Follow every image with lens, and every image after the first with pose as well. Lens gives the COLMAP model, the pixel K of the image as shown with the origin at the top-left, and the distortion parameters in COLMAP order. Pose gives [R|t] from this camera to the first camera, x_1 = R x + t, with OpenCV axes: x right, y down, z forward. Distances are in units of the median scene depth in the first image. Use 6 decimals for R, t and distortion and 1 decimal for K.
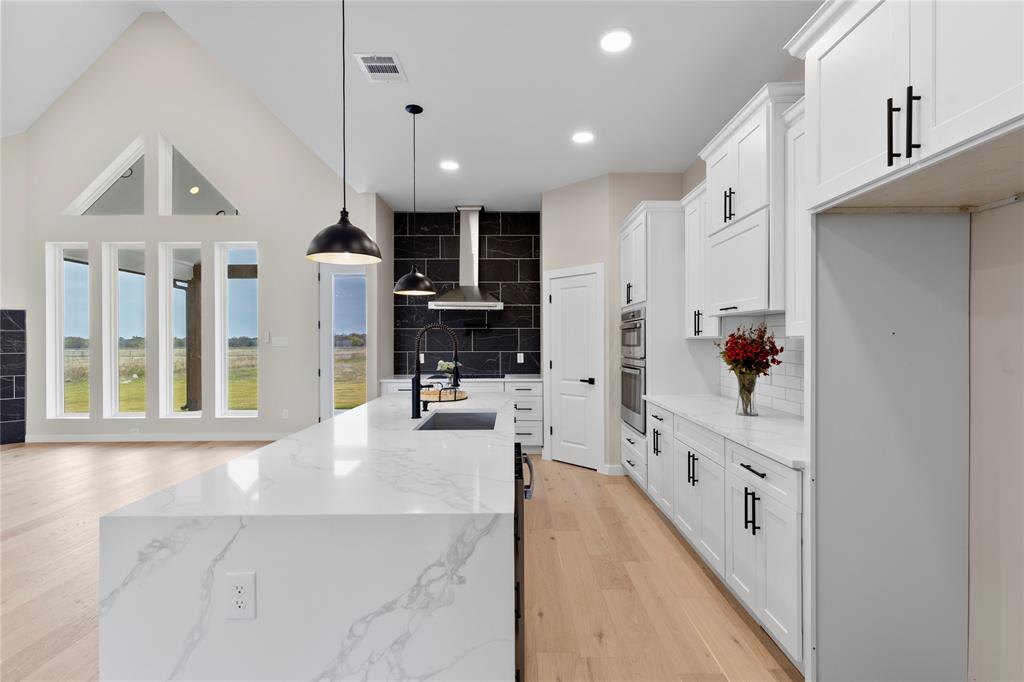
lens RADIAL K [[460.6, 0, 518.1], [0, 460.6, 342.9], [0, 0, 1]] dist [0.008798, -0.000519]
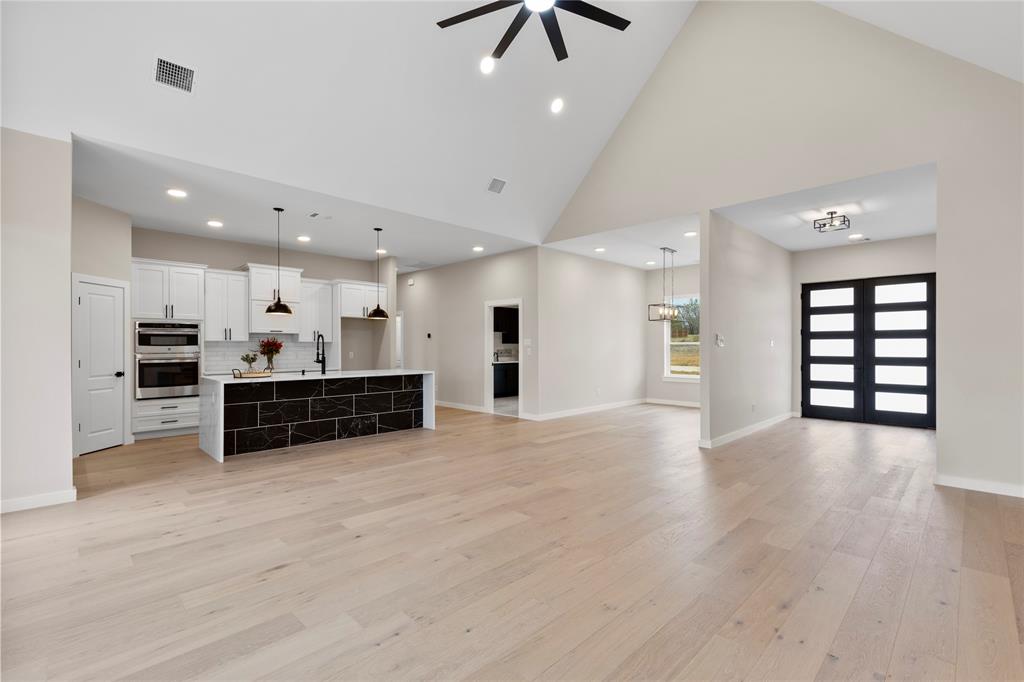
lens RADIAL K [[458.4, 0, 516.1], [0, 458.4, 346.1], [0, 0, 1]] dist [0.009996, -0.000171]
pose [[-0.706567, 0.003813, 0.707636, -1.586051], [0.006558, 0.999978, 0.001161, 0.014083], [-0.707615, 0.005461, -0.706577, 1.207570]]
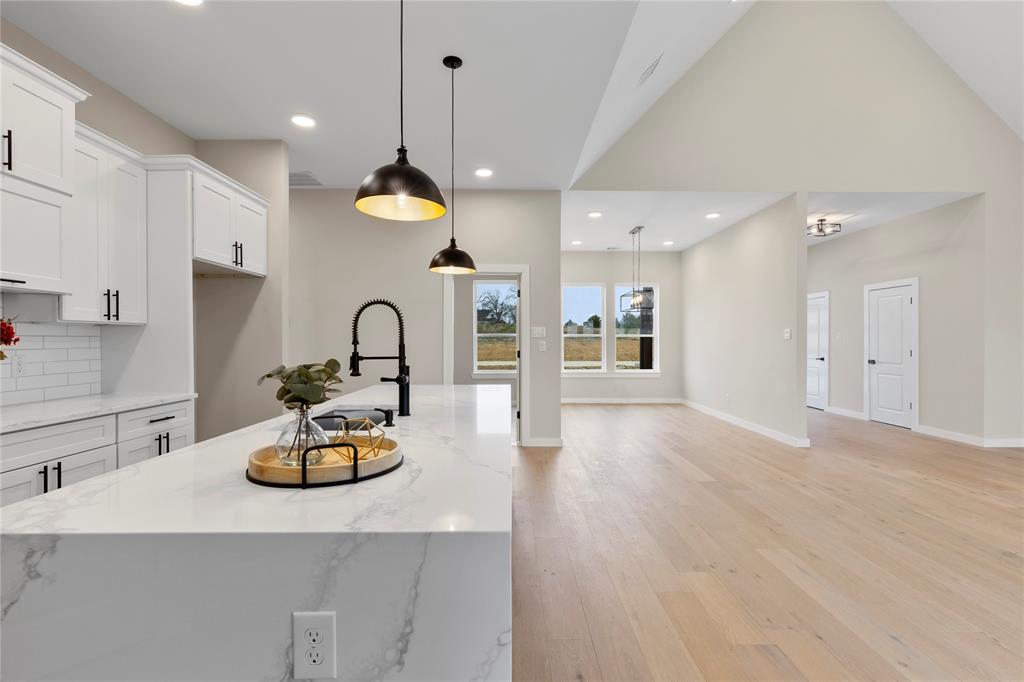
lens RADIAL K [[460.6, 0, 518.1], [0, 460.6, 342.9], [0, 0, 1]] dist [0.008798, -0.000519]
pose [[-0.999946, 0.002808, -0.010042, -0.253827], [0.002686, 0.999922, 0.012184, 0.015883], [0.010076, 0.012156, -0.999875, 1.113698]]
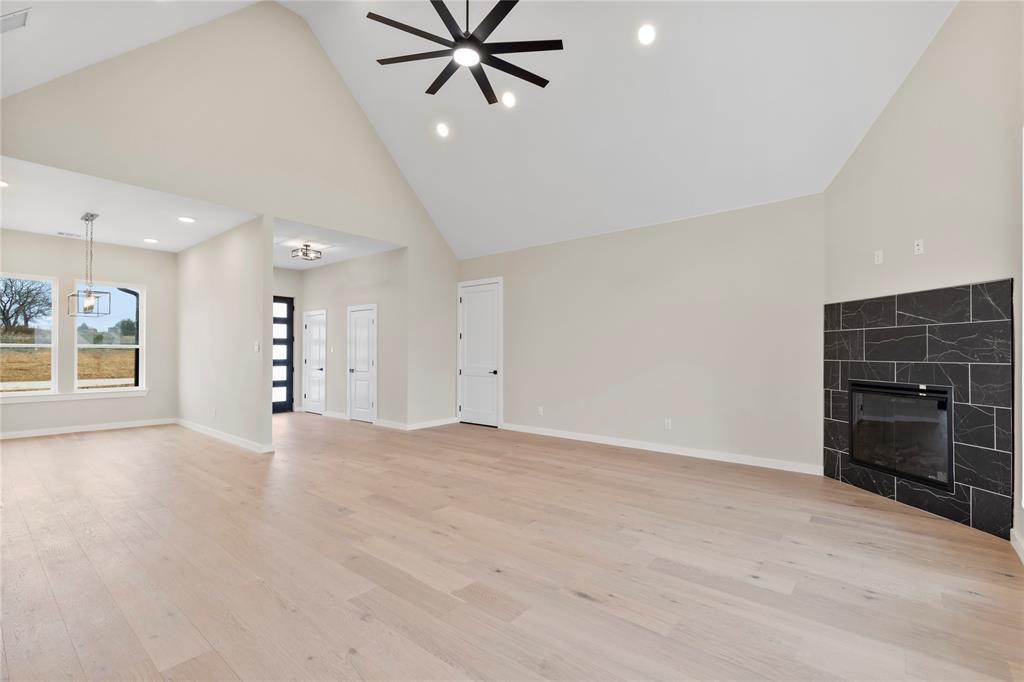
lens RADIAL K [[460.6, 0, 518.1], [0, 460.6, 342.9], [0, 0, 1]] dist [0.008798, -0.000519]
pose [[-0.641018, -0.015907, -0.767361, -0.468111], [-0.006166, 0.999860, -0.015576, 0.014392], [0.767501, -0.005253, -0.641027, 1.292930]]
